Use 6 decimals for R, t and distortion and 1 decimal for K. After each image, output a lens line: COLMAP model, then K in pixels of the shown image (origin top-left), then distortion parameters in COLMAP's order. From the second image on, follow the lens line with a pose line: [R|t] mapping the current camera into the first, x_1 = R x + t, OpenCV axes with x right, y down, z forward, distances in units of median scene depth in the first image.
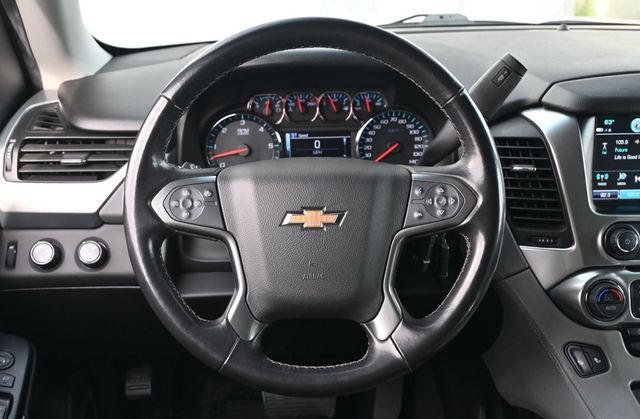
lens RADIAL K [[733.9, 0, 320.0], [0, 733.9, 209.5], [0, 0, 1]] dist [-0.008941, -0.022346]
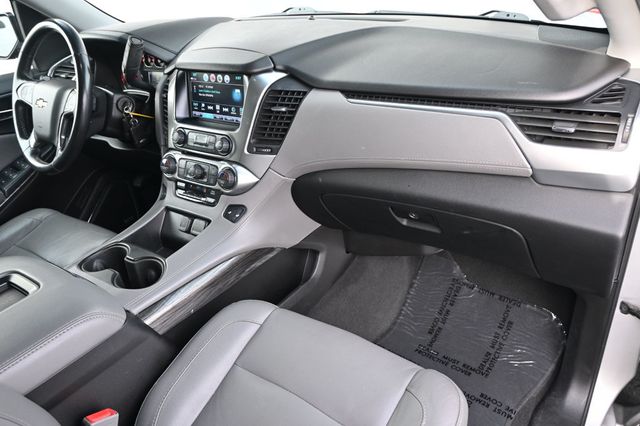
lens RADIAL K [[497.1, 0, 320.0], [0, 497.1, 213.0], [0, 0, 1]] dist [0.001409, 0.000469]
pose [[0.784723, 0.224990, -0.577572, 1.448267], [-0.133507, 0.971278, 0.196965, -0.068232], [0.605298, -0.077453, 0.792222, 0.158118]]
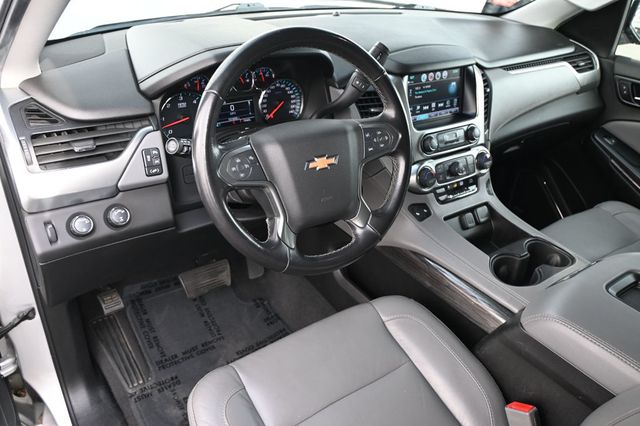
lens RADIAL K [[497.9, 0, 317.7], [0, 497.9, 204.3], [0, 0, 1]] dist [0.001383, 0.003374]
pose [[0.844646, -0.212705, 0.491253, -0.441780], [0.127840, 0.971268, 0.200739, -0.091892], [-0.519837, -0.106752, 0.847569, 0.075569]]
